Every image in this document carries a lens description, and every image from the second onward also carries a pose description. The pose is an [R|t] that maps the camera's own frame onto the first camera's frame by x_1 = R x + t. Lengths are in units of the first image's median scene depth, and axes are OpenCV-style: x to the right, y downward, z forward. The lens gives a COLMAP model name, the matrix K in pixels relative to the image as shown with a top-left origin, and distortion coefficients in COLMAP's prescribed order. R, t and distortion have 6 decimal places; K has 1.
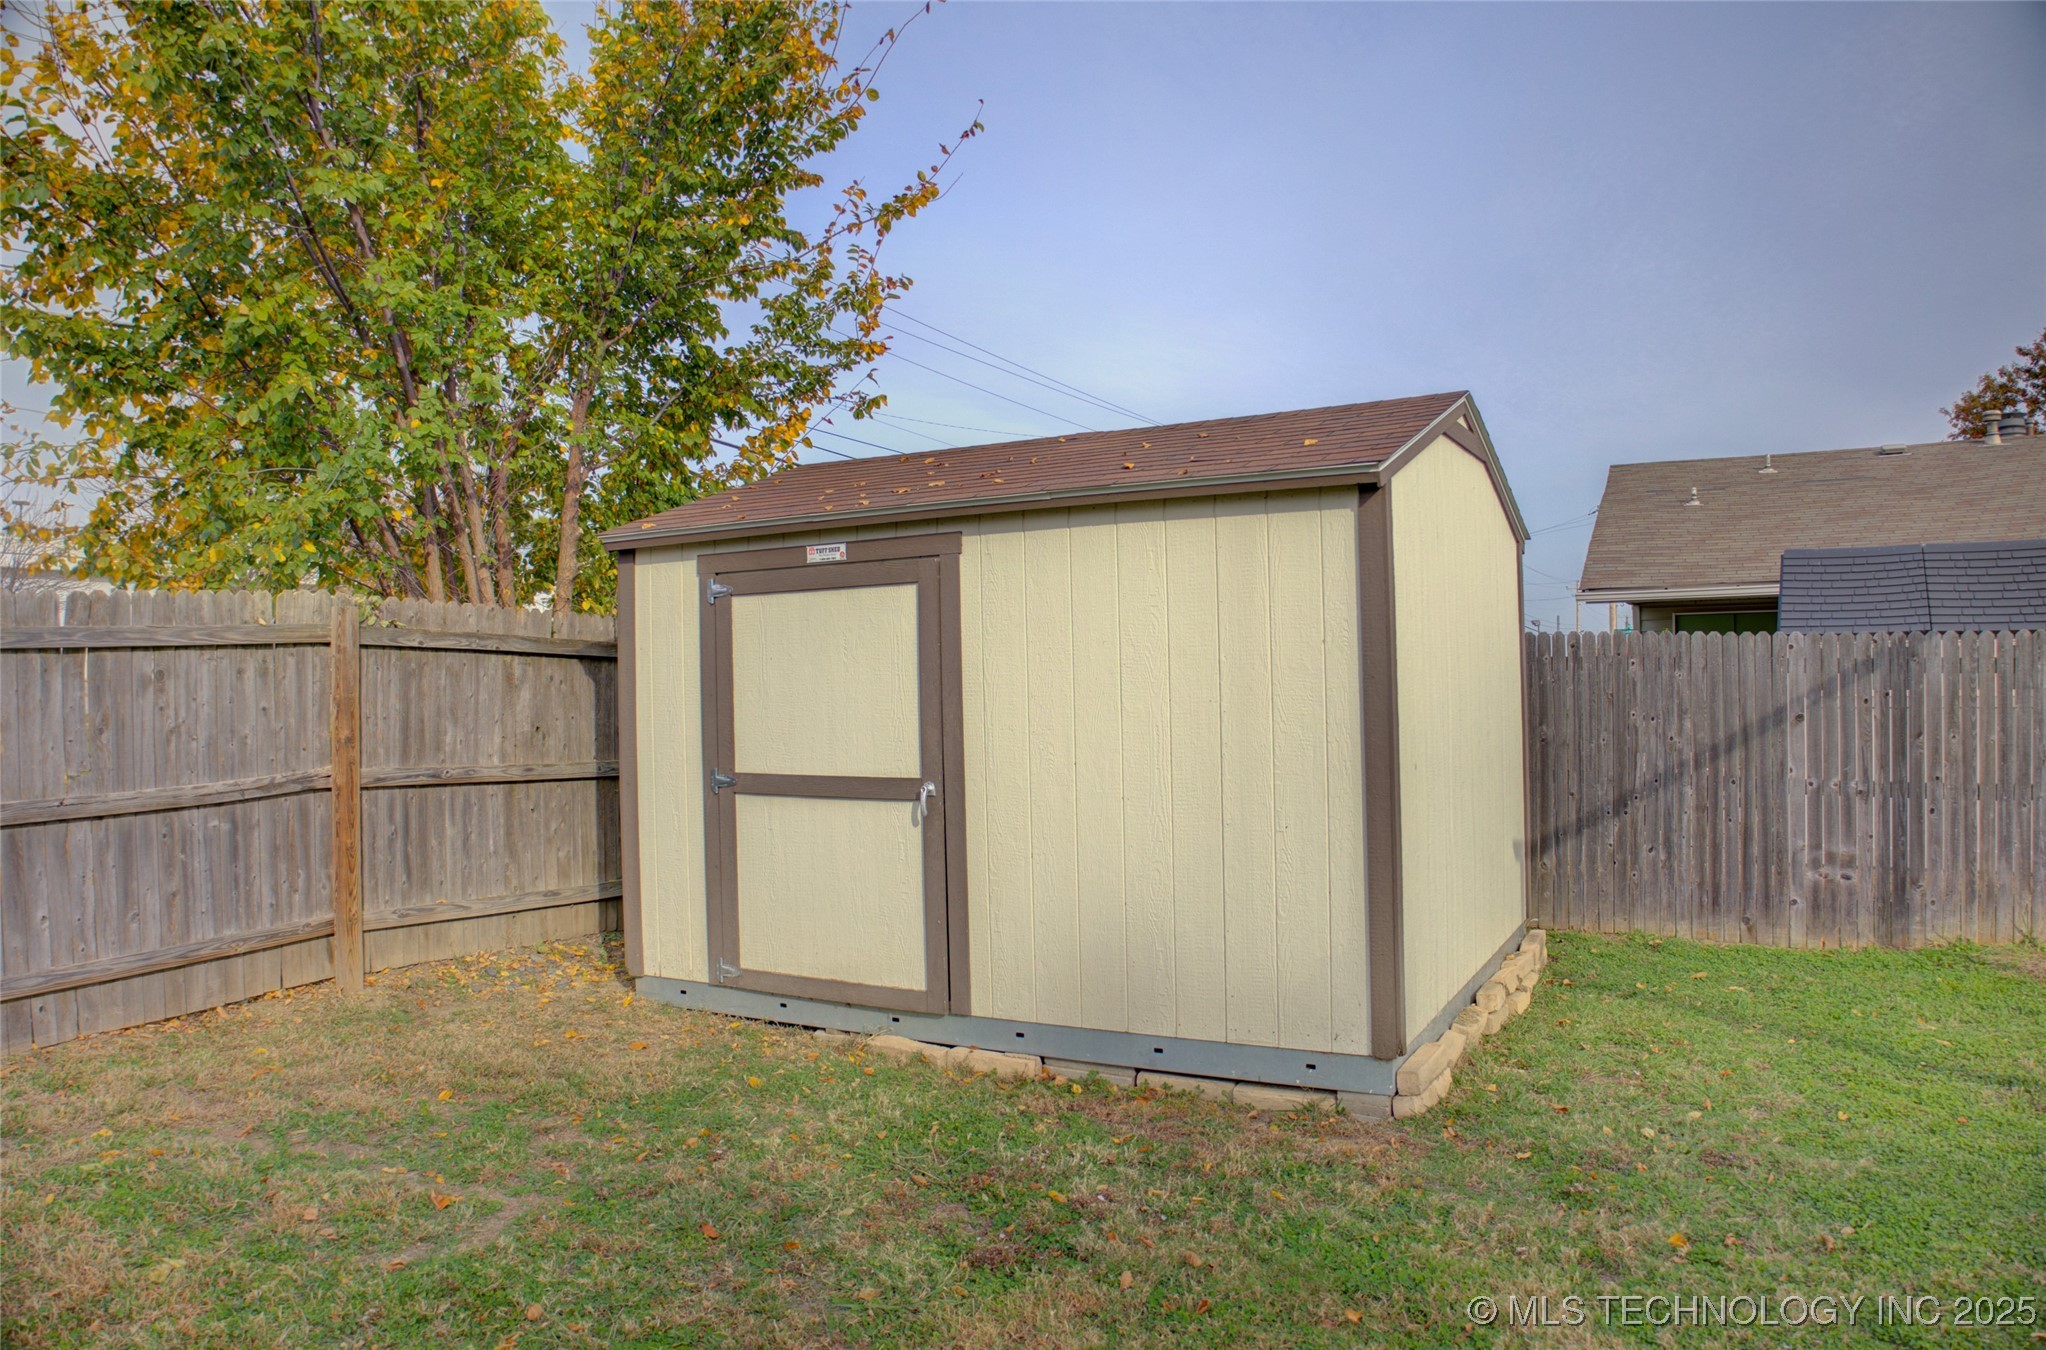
lens RADIAL K [[1388.0, 0, 1023.0], [0, 1388.0, 675.0], [0, 0, 1]] dist [-0.136125, 0.061511]
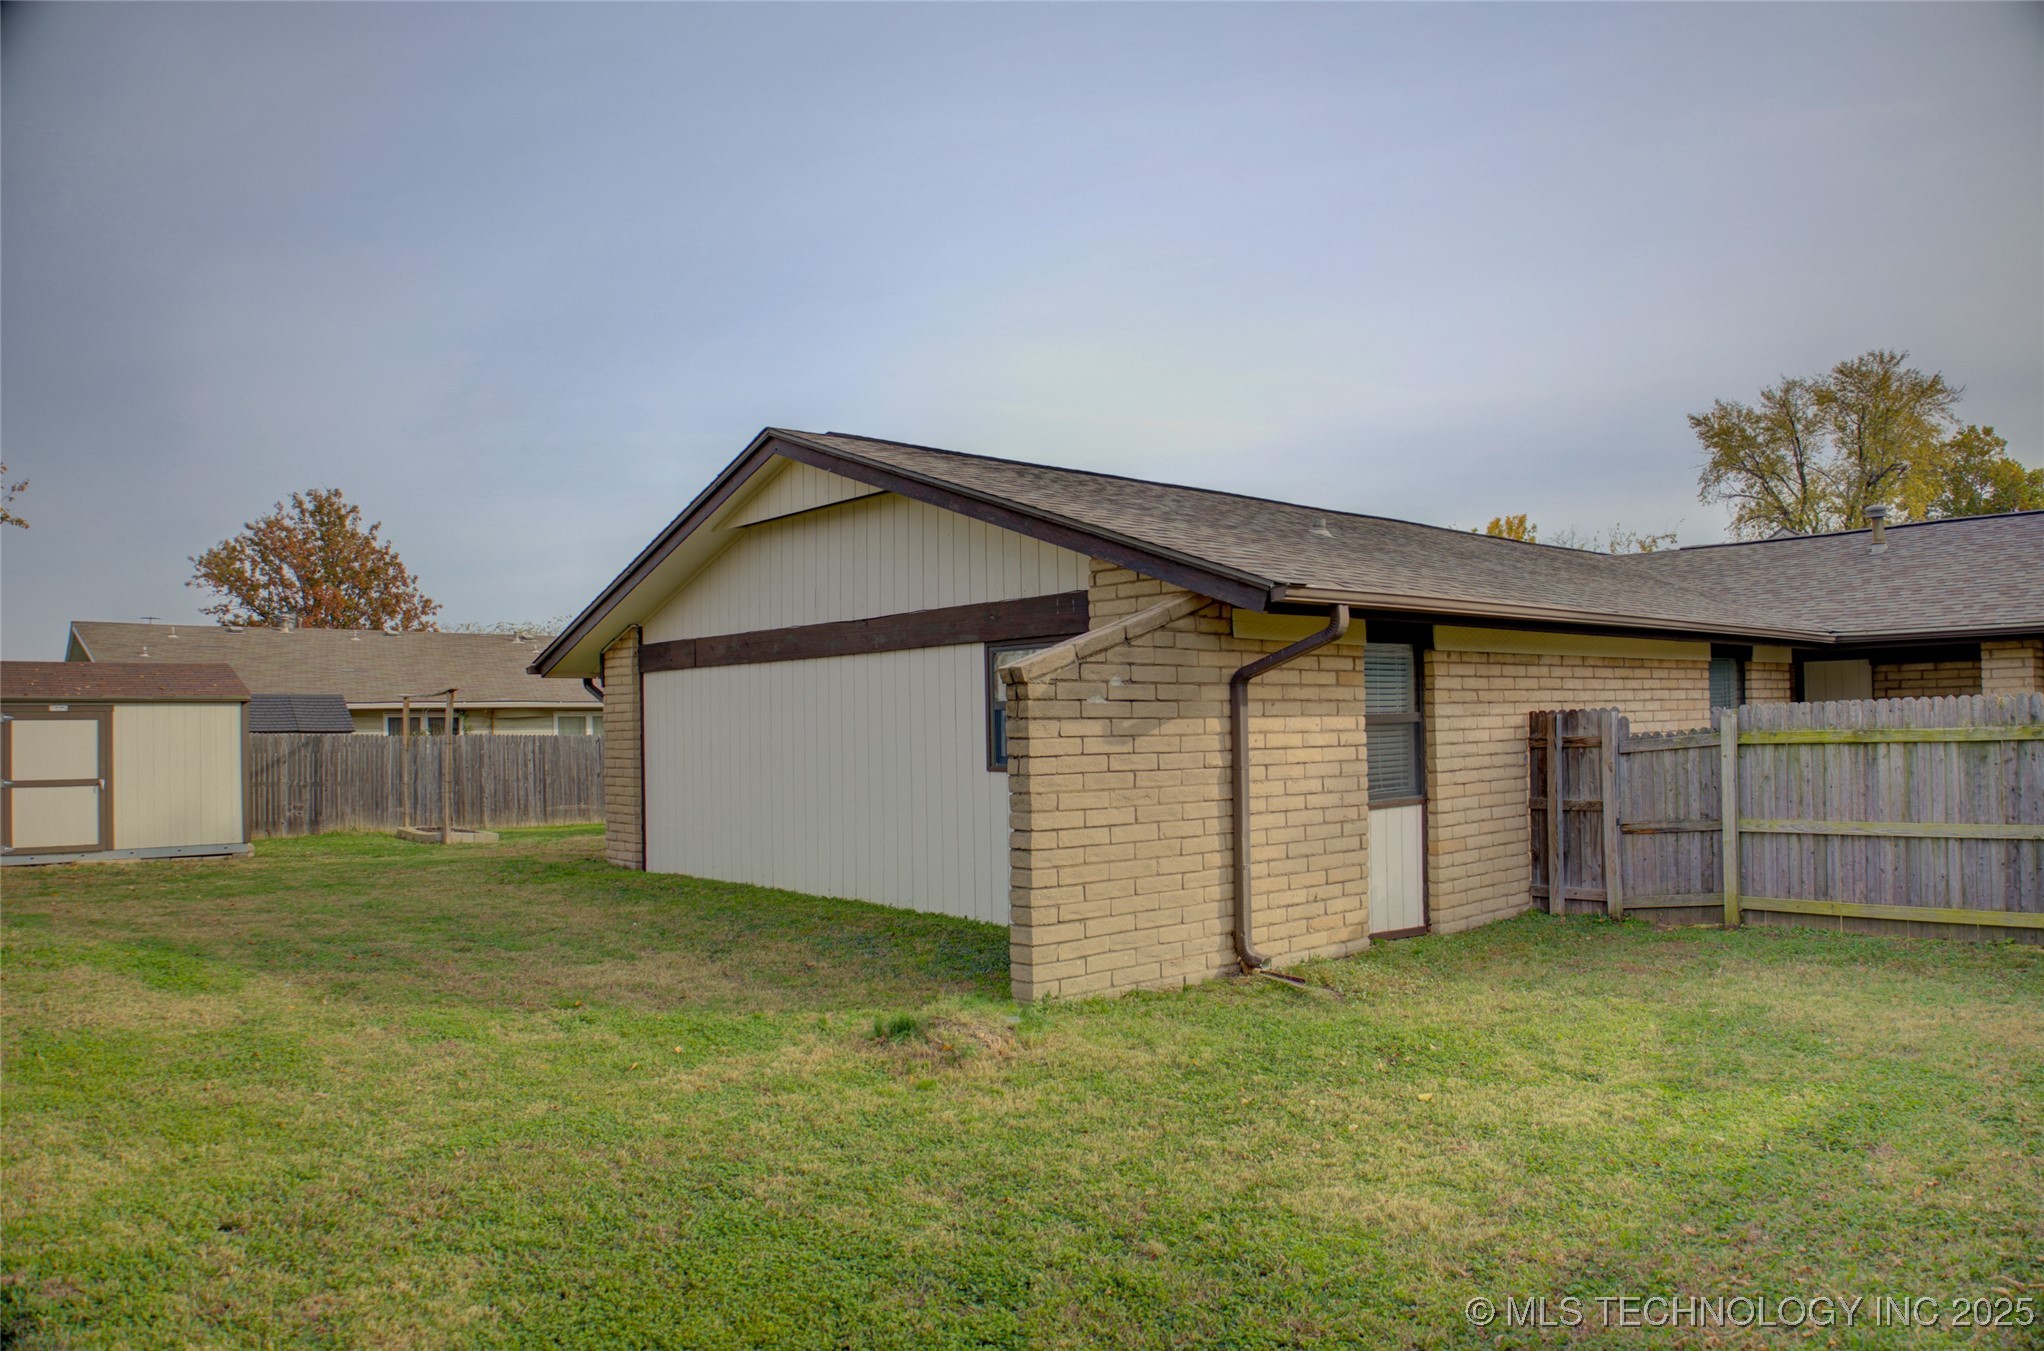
lens RADIAL K [[1386.7, 0, 1022.0], [0, 1386.7, 675.5], [0, 0, 1]] dist [-0.136125, 0.061511]
pose [[0.338433, 0.044536, 0.939936, -2.124576], [0.011609, 0.998606, -0.051496, 0.015080], [-0.940919, 0.028339, 0.337444, -1.986467]]
